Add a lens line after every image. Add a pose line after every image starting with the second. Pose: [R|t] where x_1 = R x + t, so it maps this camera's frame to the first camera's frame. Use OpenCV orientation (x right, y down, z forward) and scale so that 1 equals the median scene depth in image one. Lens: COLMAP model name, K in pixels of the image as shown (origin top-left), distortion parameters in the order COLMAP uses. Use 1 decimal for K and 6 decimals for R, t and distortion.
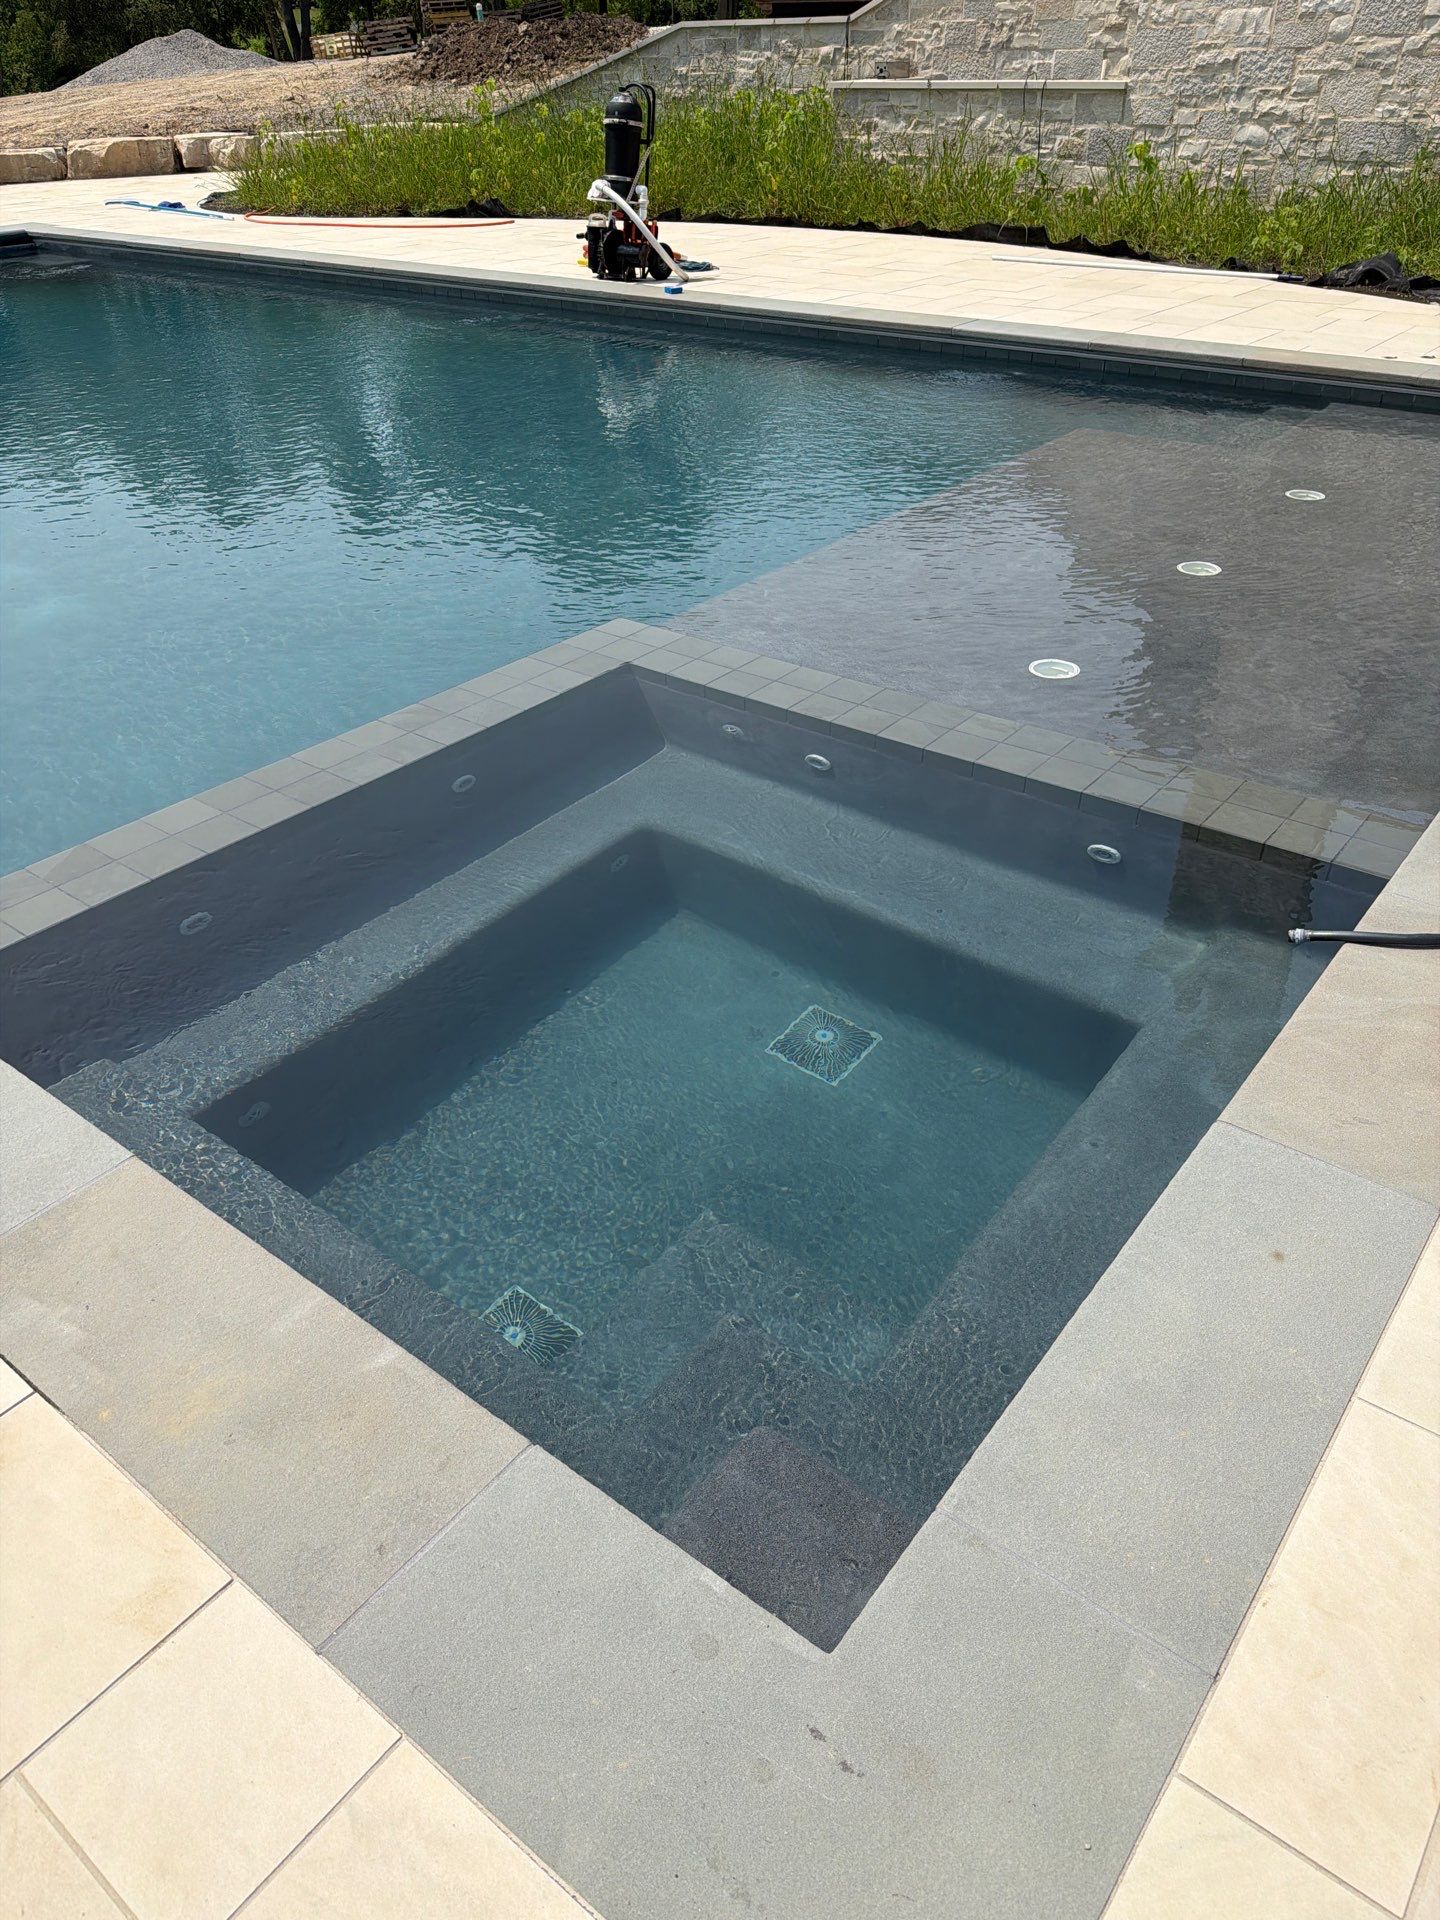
lens RADIAL K [[1345.1, 0, 720.0], [0, 1345.1, 960.0], [0, 0, 1]] dist [0.011301, -0.014384]
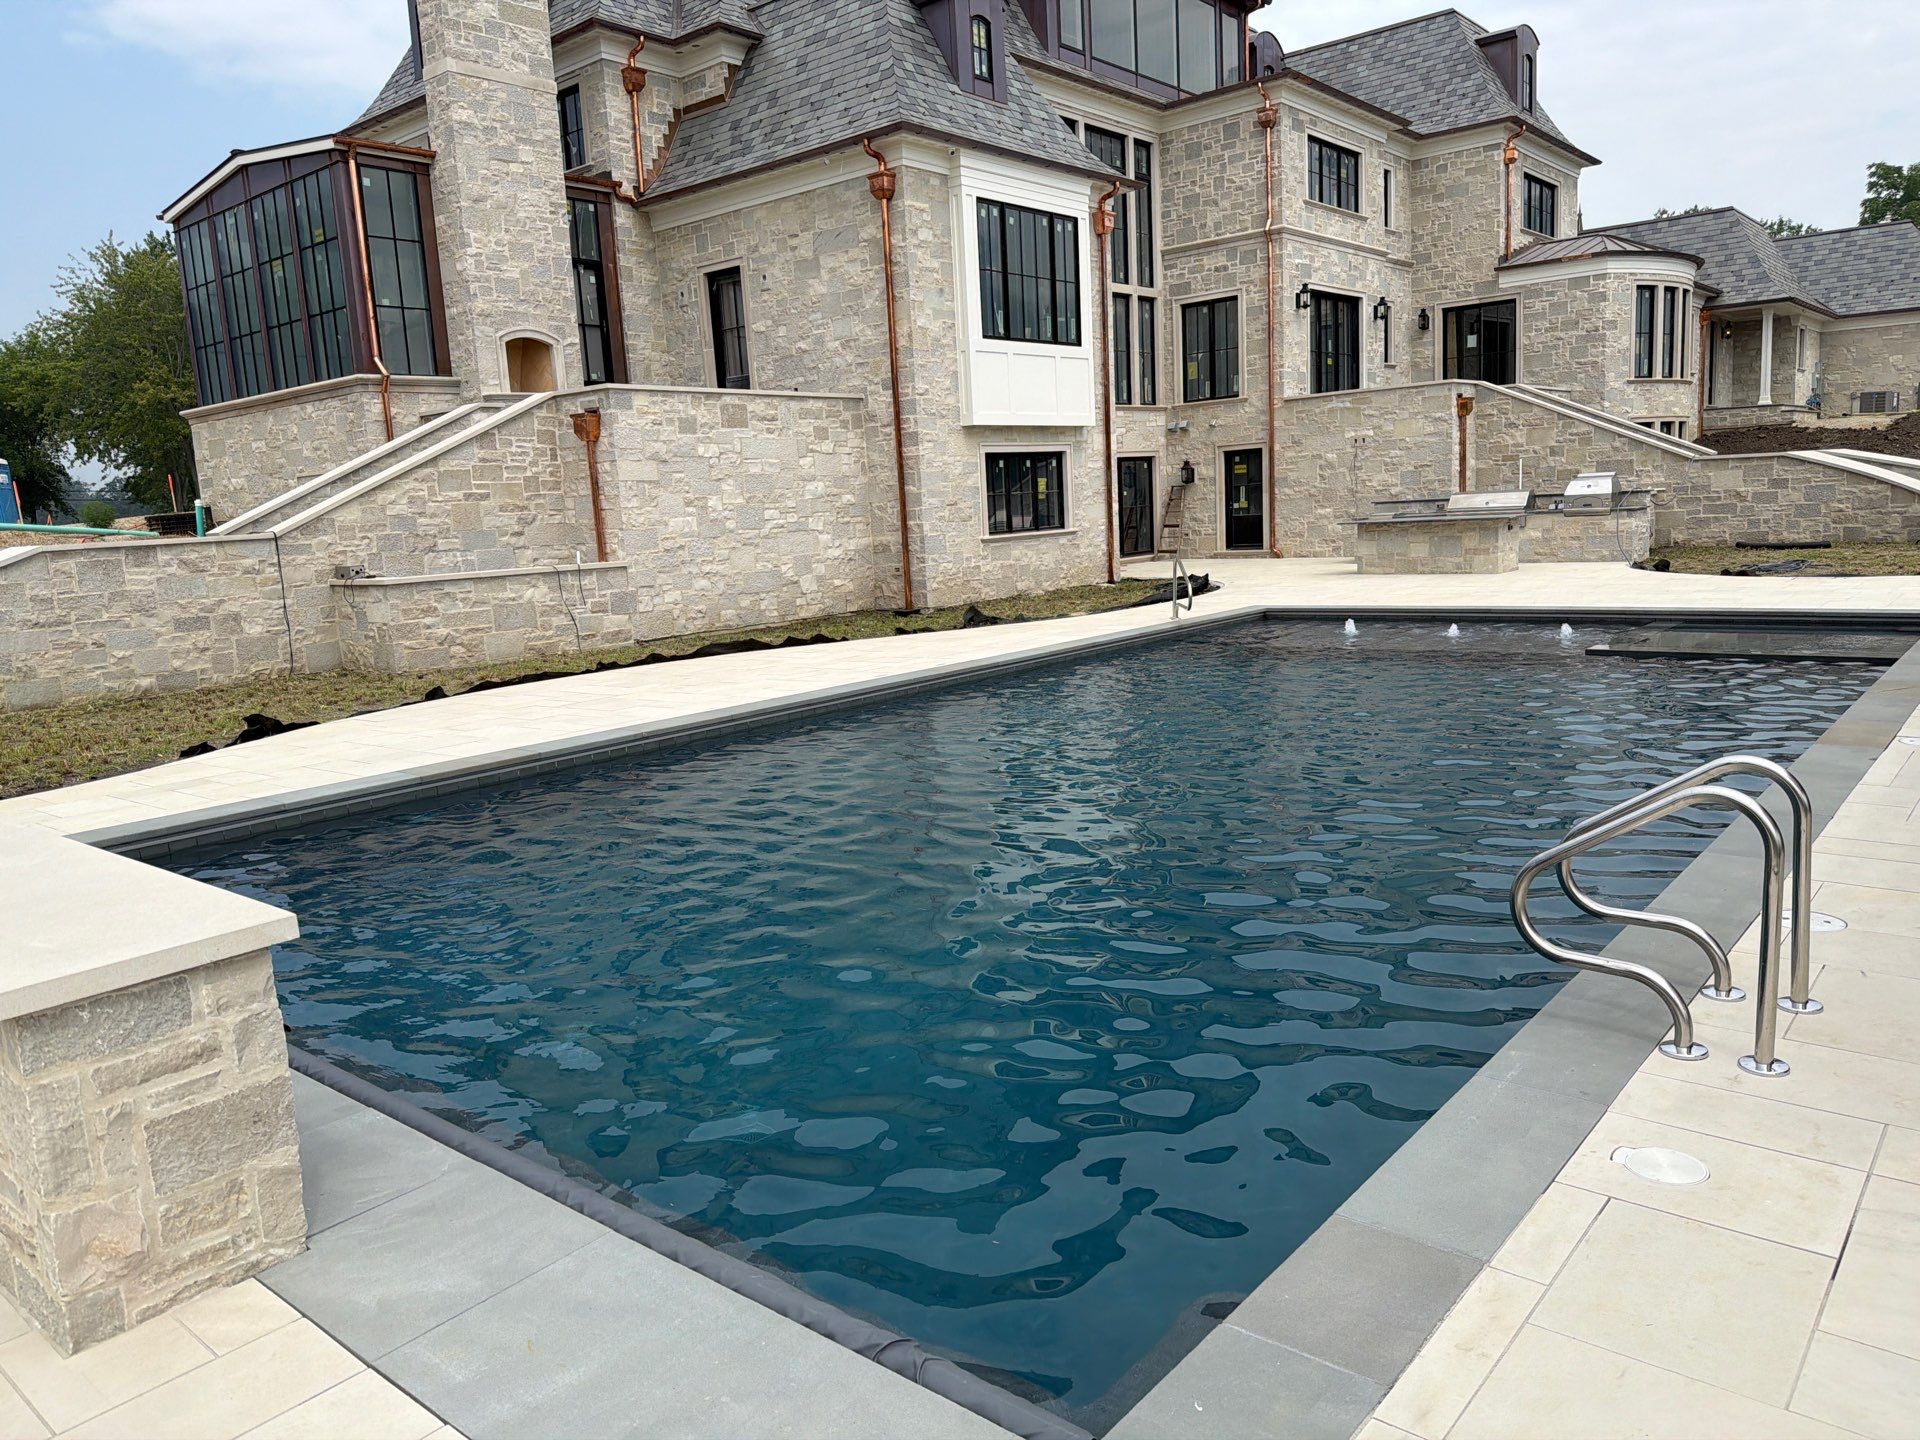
lens RADIAL K [[1342.4, 0, 1001.6], [0, 1342.4, 769.8], [0, 0, 1]] dist [0.058055, -0.085215]
pose [[0.025680, -0.182498, 0.982871, -1.056342], [0.600706, 0.788706, 0.130750, -0.398340], [-0.799058, 0.587059, 0.129882, 0.585971]]
